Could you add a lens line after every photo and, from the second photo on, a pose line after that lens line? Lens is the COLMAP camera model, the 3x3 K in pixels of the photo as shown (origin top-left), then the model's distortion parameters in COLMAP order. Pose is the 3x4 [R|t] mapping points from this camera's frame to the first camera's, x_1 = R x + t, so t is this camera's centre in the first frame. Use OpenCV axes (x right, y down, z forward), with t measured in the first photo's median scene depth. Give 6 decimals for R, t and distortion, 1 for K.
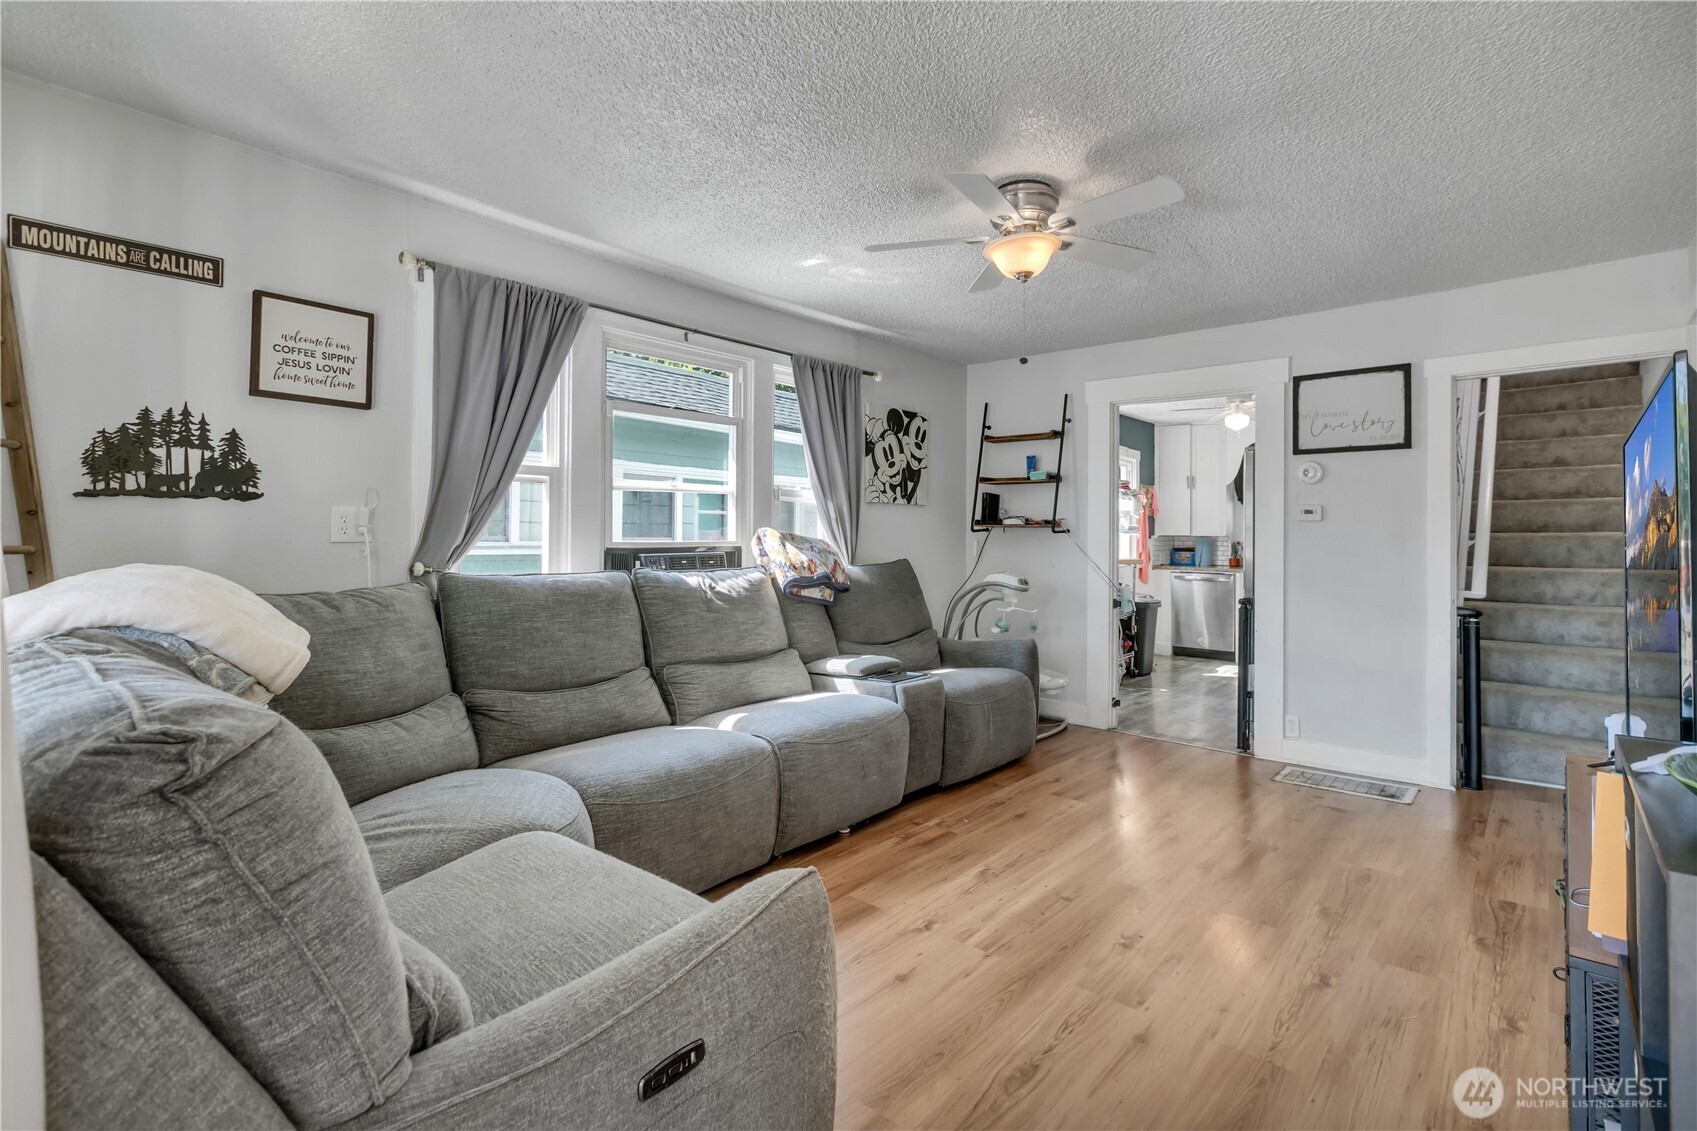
lens RADIAL K [[791.2, 0, 864.1], [0, 791.2, 533.5], [0, 0, 1]] dist [-0.000427, 0.000850]
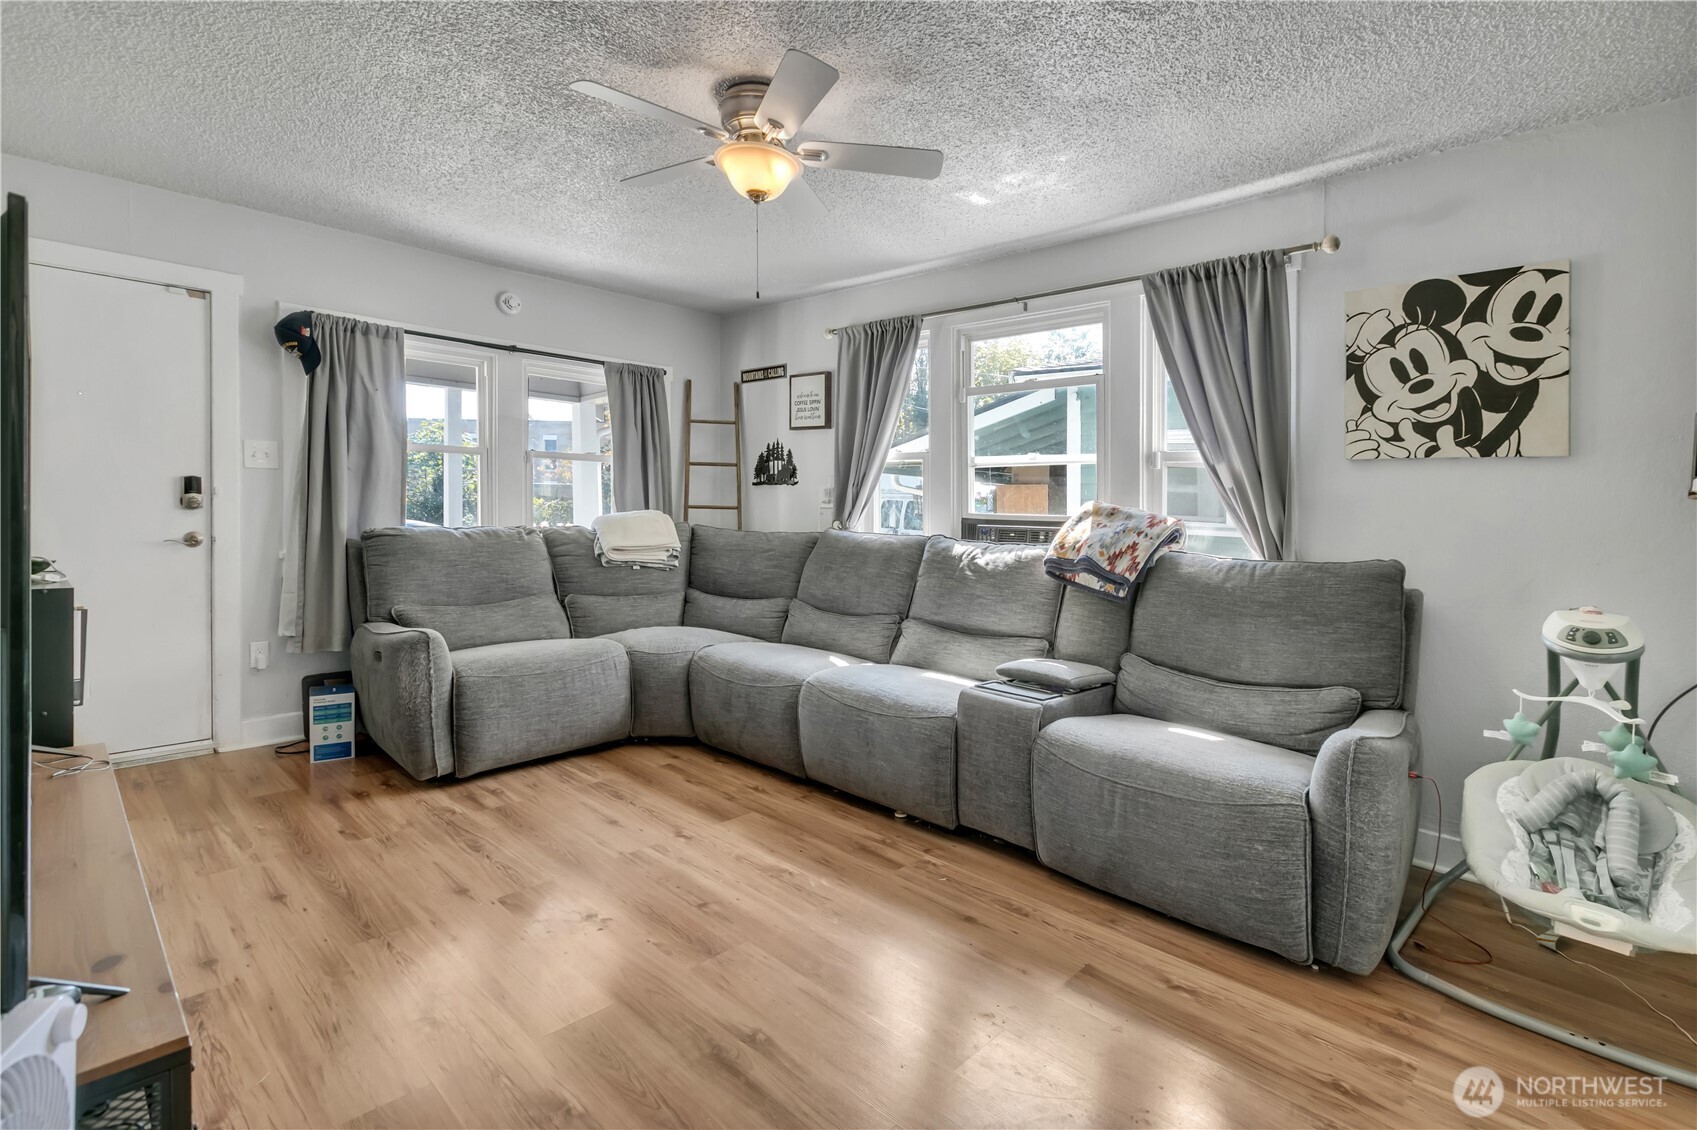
lens RADIAL K [[791.2, 0, 852.6], [0, 791.2, 549.5], [0, 0, 1]] dist [-0.000427, 0.000850]
pose [[-0.045787, 0.049106, -0.997744, 0.746059], [-0.026764, 0.998372, 0.050365, 0.008964], [0.998593, 0.029010, -0.044398, 0.799881]]
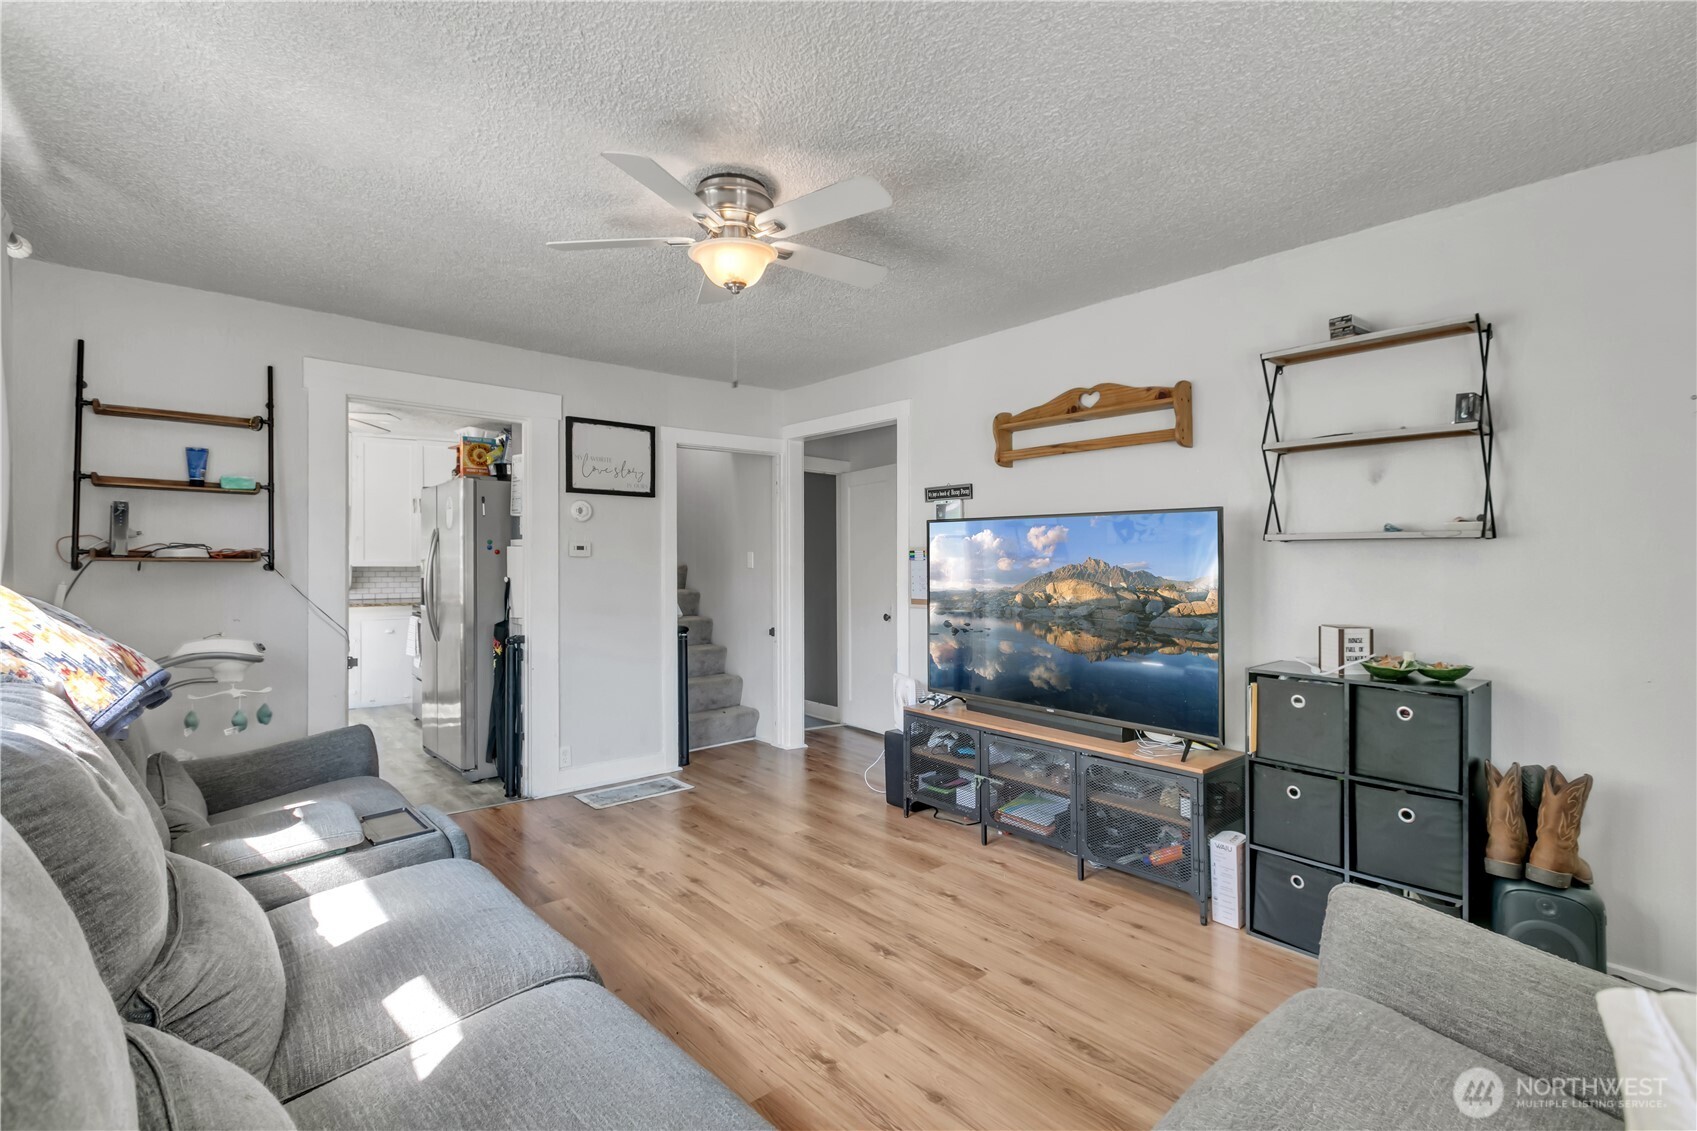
lens RADIAL K [[791.2, 0, 843.9], [0, 791.2, 559.0], [0, 0, 1]] dist [-0.000427, 0.000850]
pose [[0.144343, -0.004271, 0.989519, -0.459433], [-0.007693, 0.999956, 0.005439, -0.022903], [-0.989498, -0.008397, 0.144304, 0.537911]]
